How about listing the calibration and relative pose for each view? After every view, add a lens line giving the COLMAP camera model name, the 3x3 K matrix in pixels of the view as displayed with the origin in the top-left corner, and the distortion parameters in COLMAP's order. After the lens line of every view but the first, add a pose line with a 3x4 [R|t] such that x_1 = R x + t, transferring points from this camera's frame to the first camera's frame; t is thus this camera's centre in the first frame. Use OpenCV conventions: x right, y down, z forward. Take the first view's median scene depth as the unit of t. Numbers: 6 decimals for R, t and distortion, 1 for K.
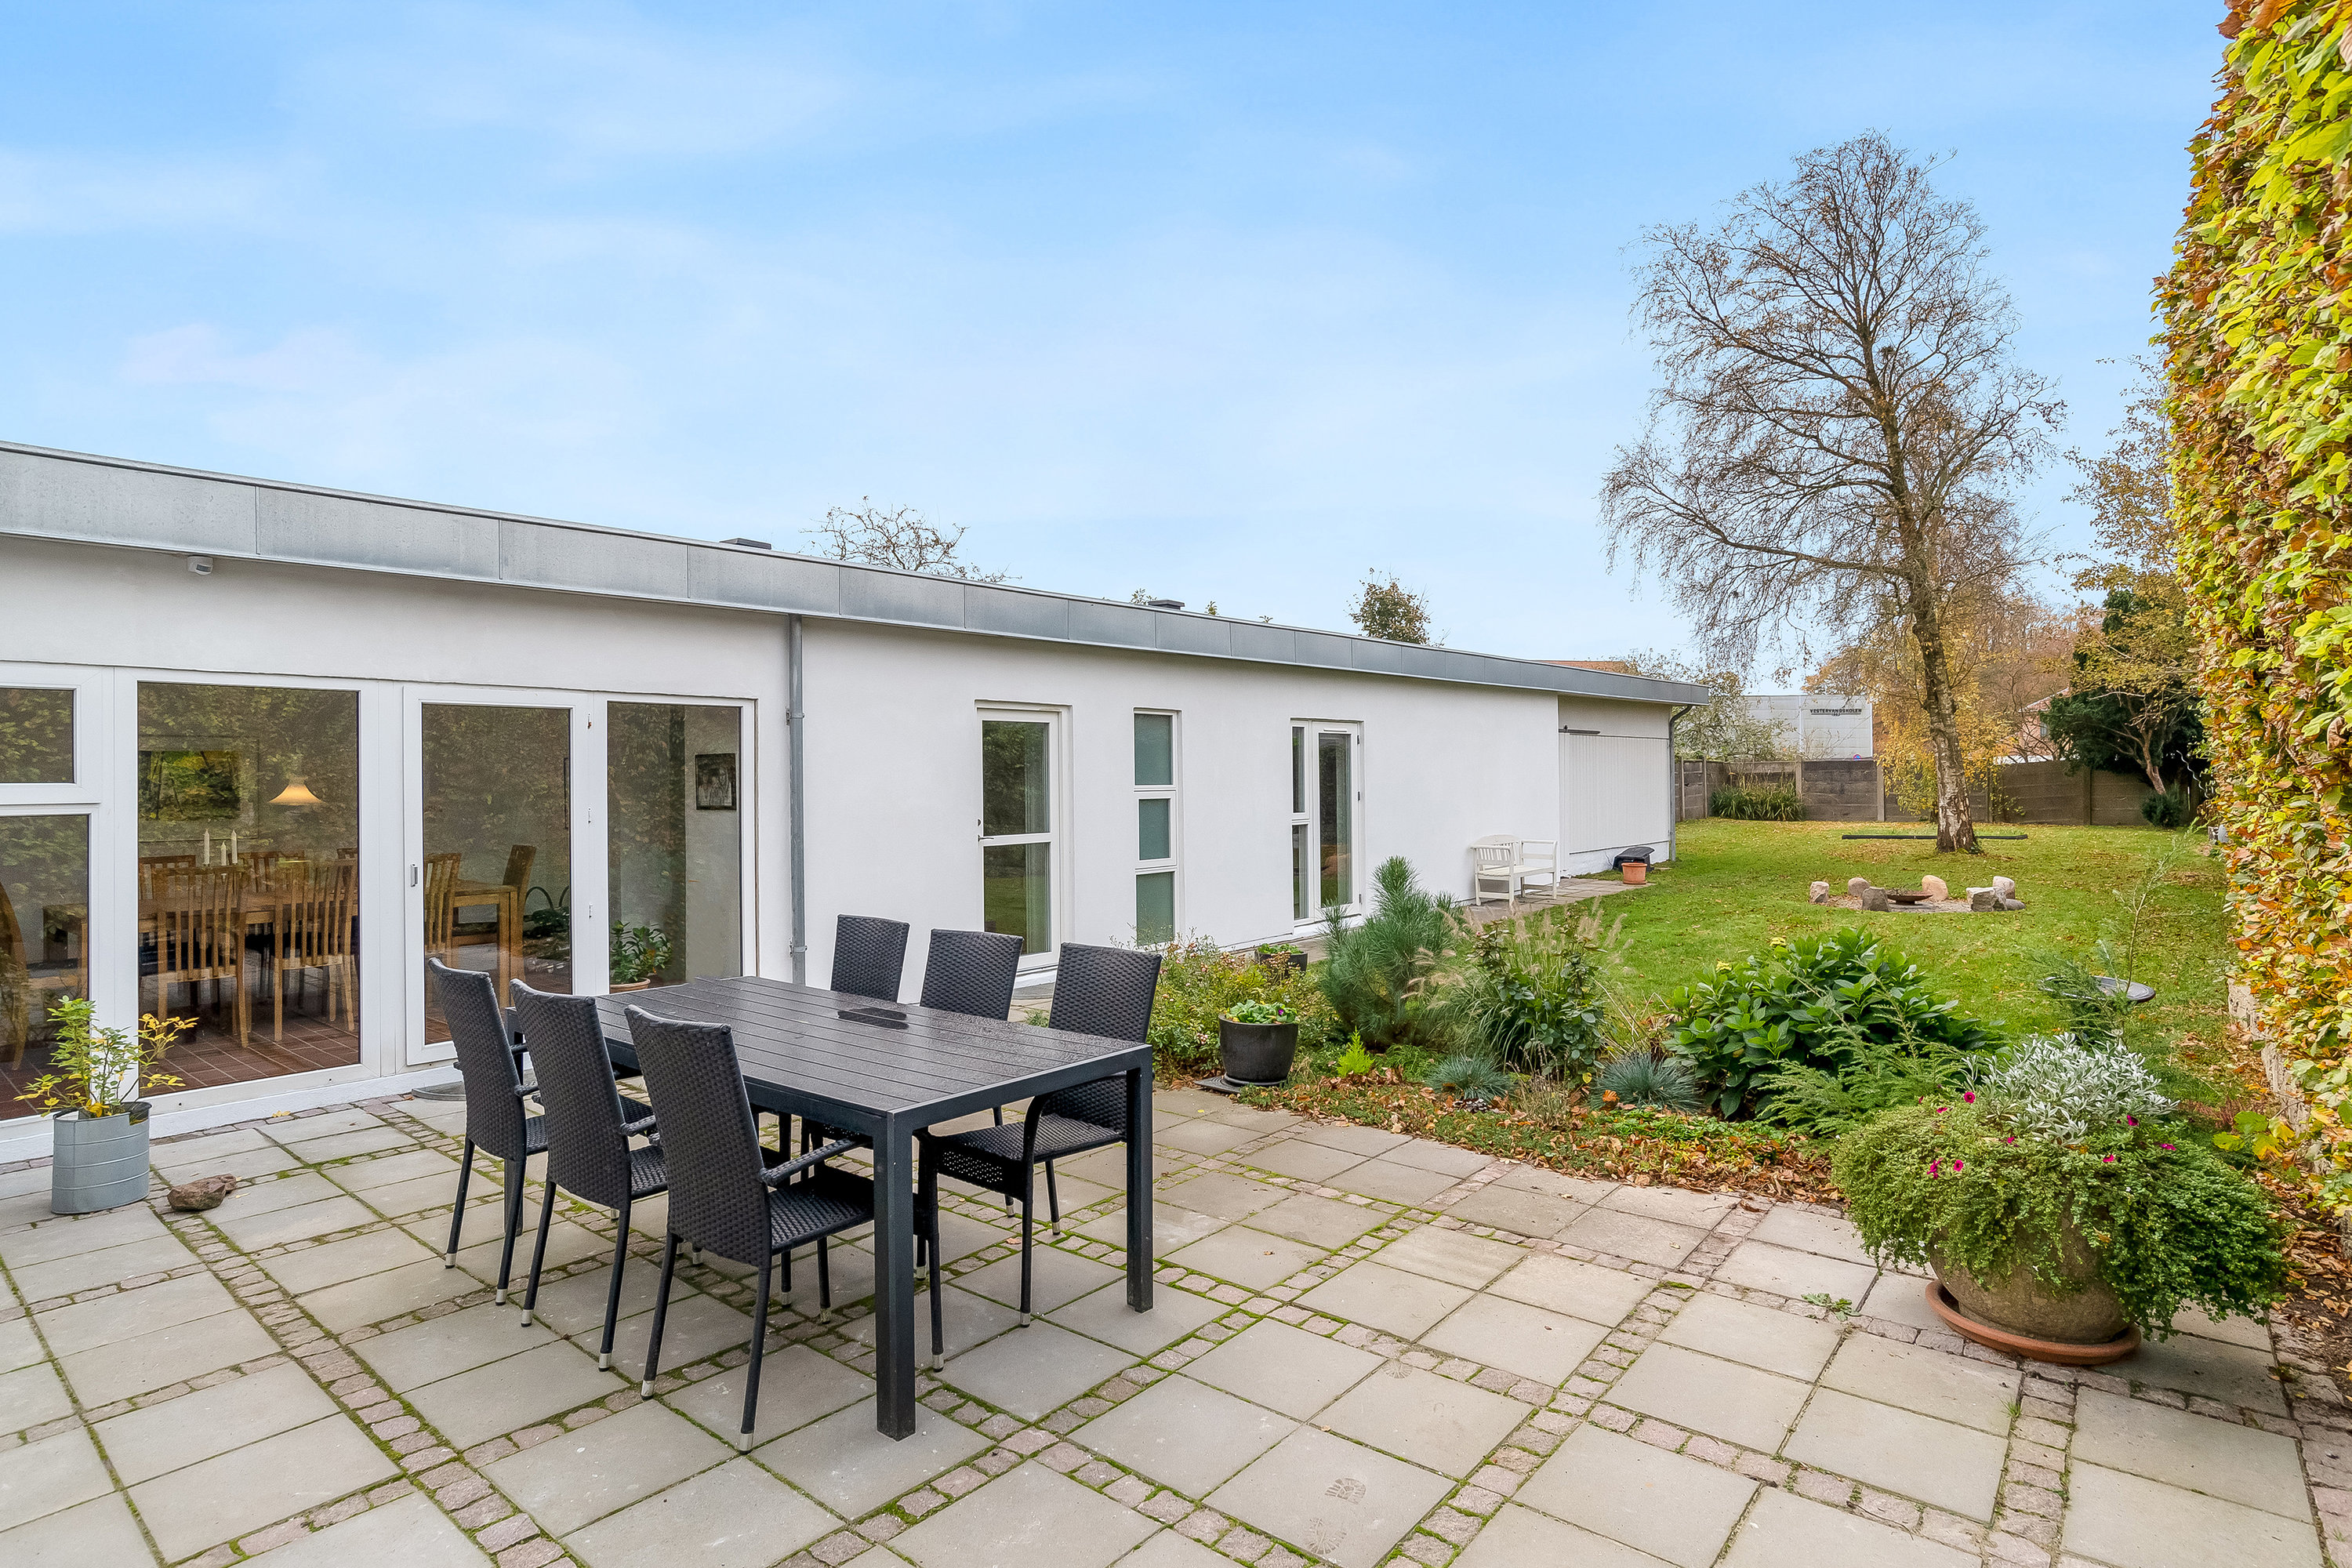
lens RADIAL K [[1206.1, 0, 1181.7], [0, 1206.1, 777.0], [0, 0, 1]] dist [-0.024594, 0.000003]
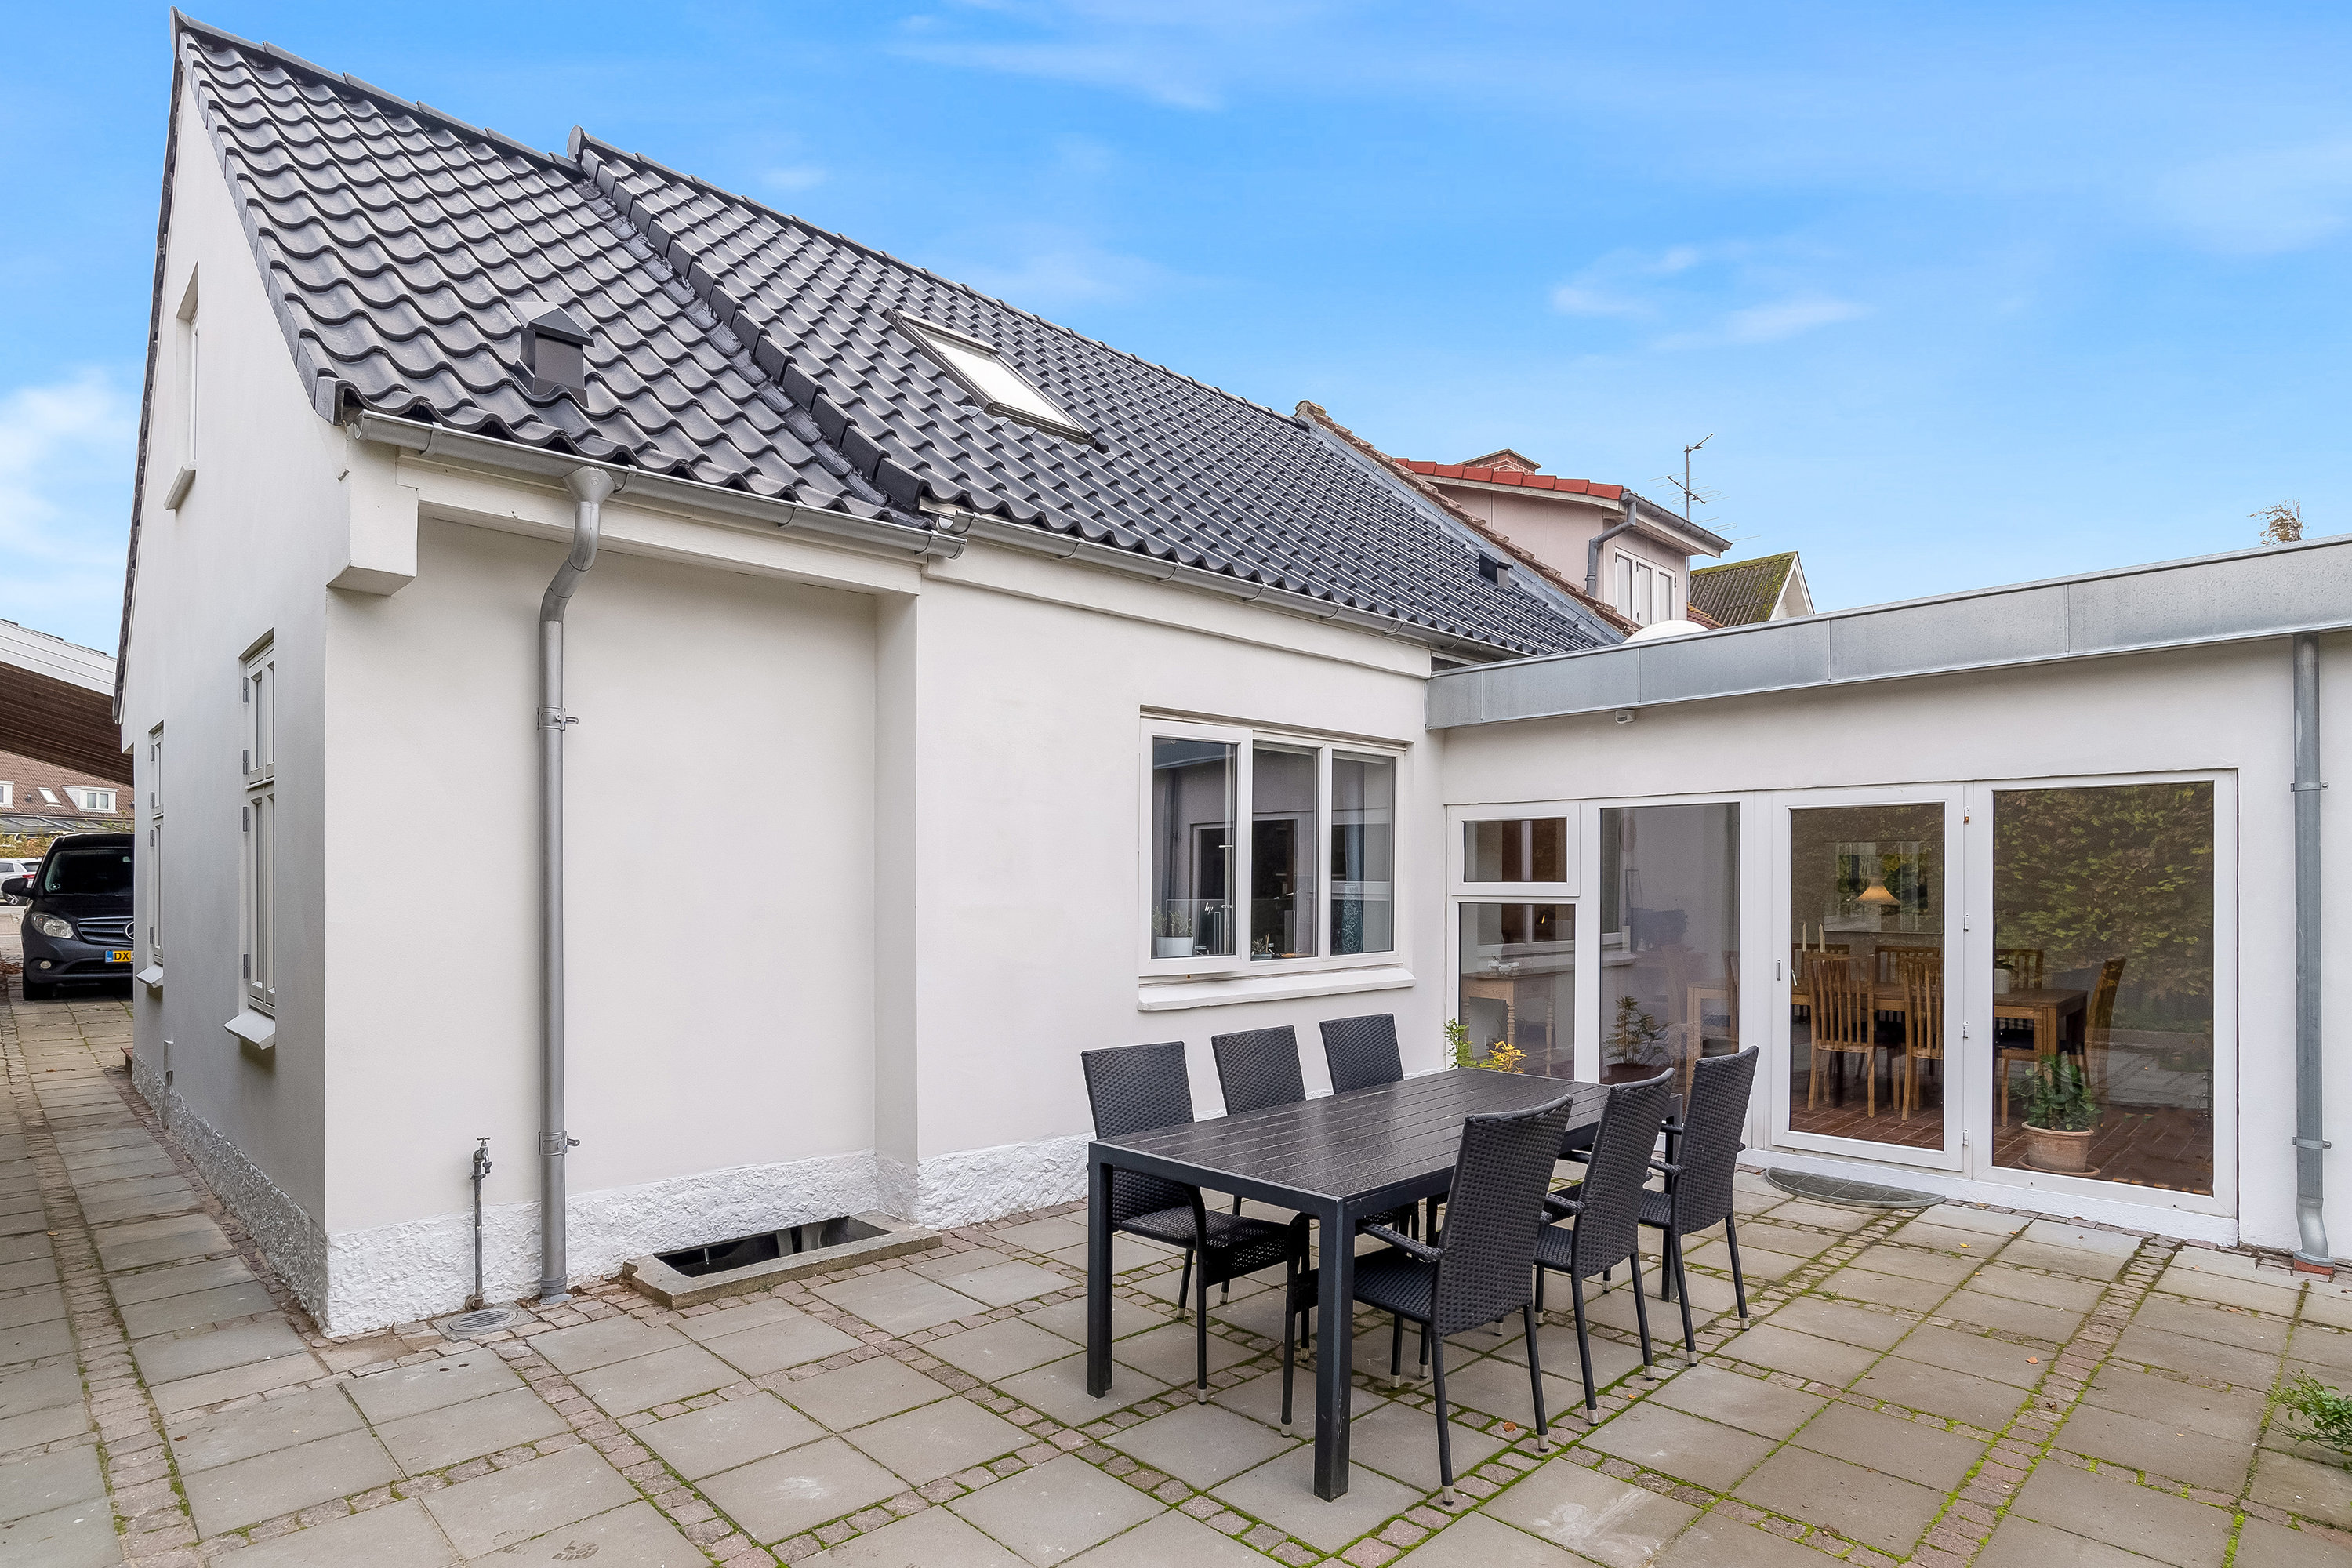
lens RADIAL K [[1216.2, 0, 1211.8], [0, 1216.2, 897.3], [0, 0, 1]] dist [-0.002445, -0.000107]
pose [[-0.092831, 0.019449, -0.995492, 0.486052], [0.003594, 0.999809, 0.019198, -0.005466], [0.995675, -0.001796, -0.092883, 0.574531]]
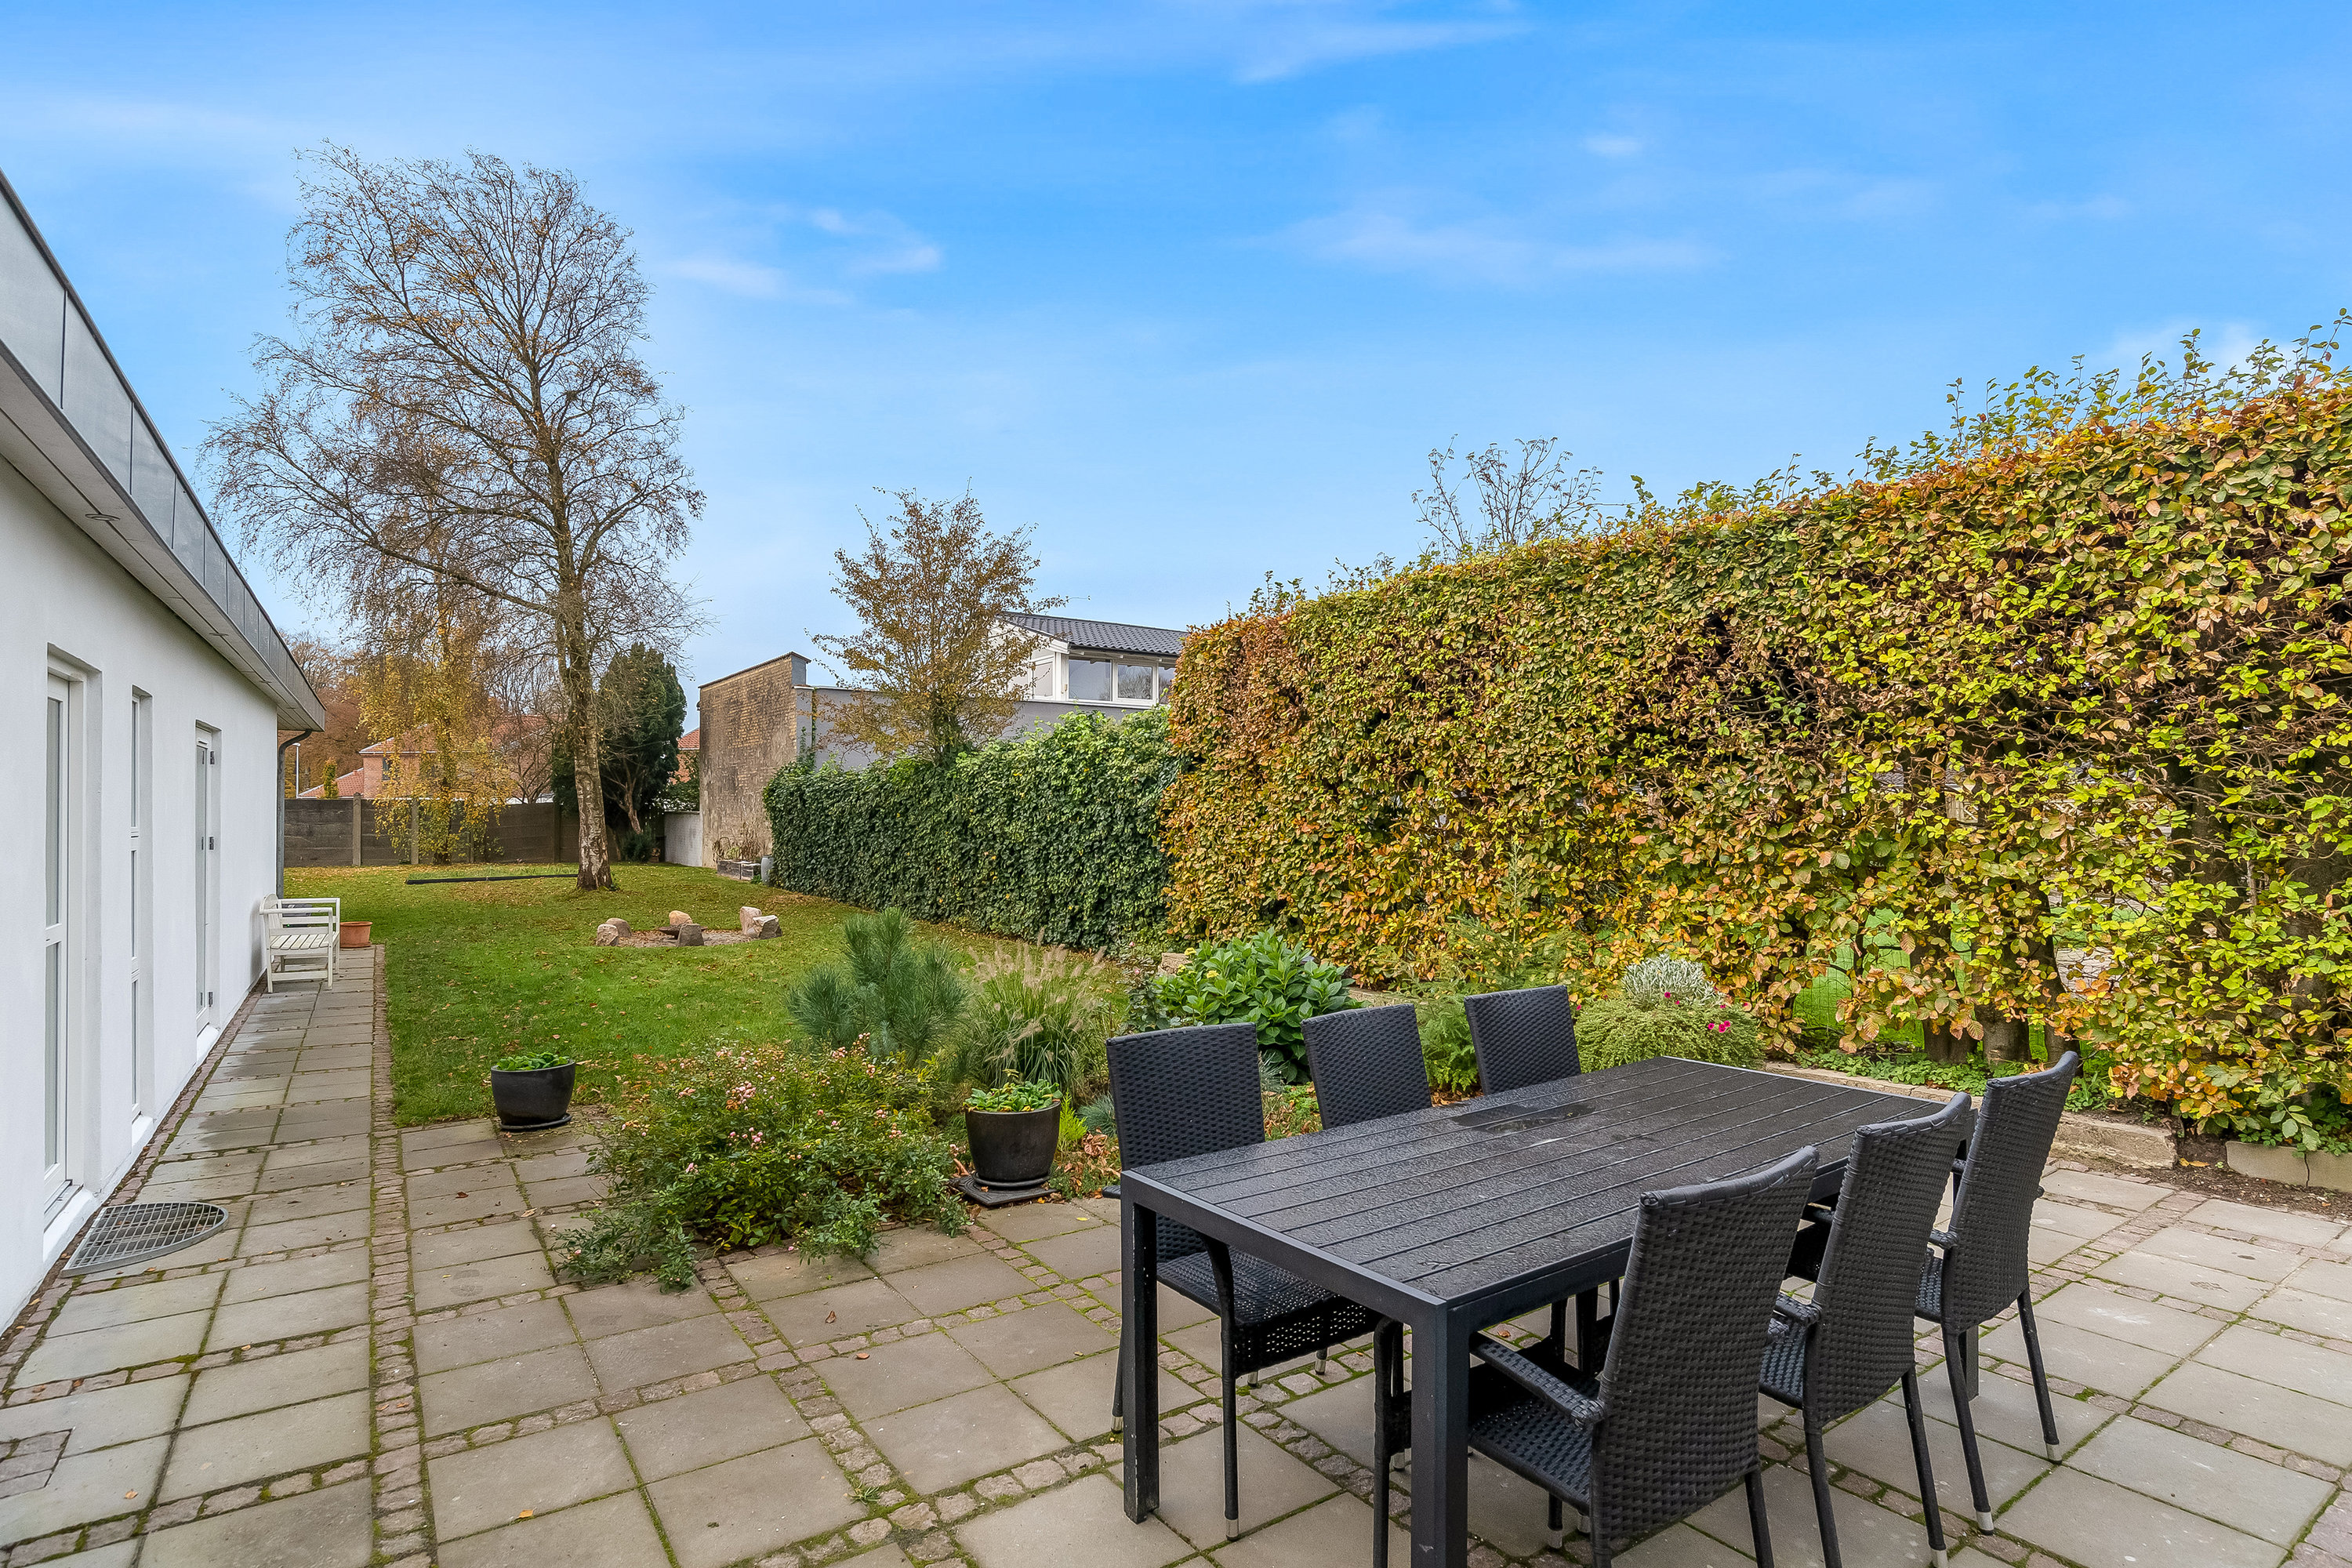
lens RADIAL K [[1207.1, 0, 1189.3], [0, 1207.1, 793.3], [0, 0, 1]] dist [-0.002210, 0.000684]
pose [[0.272857, 0.023229, 0.961774, -0.722878], [-0.004154, 0.999728, -0.022967, 0.000239], [-0.962046, 0.002271, 0.272880, 0.644563]]
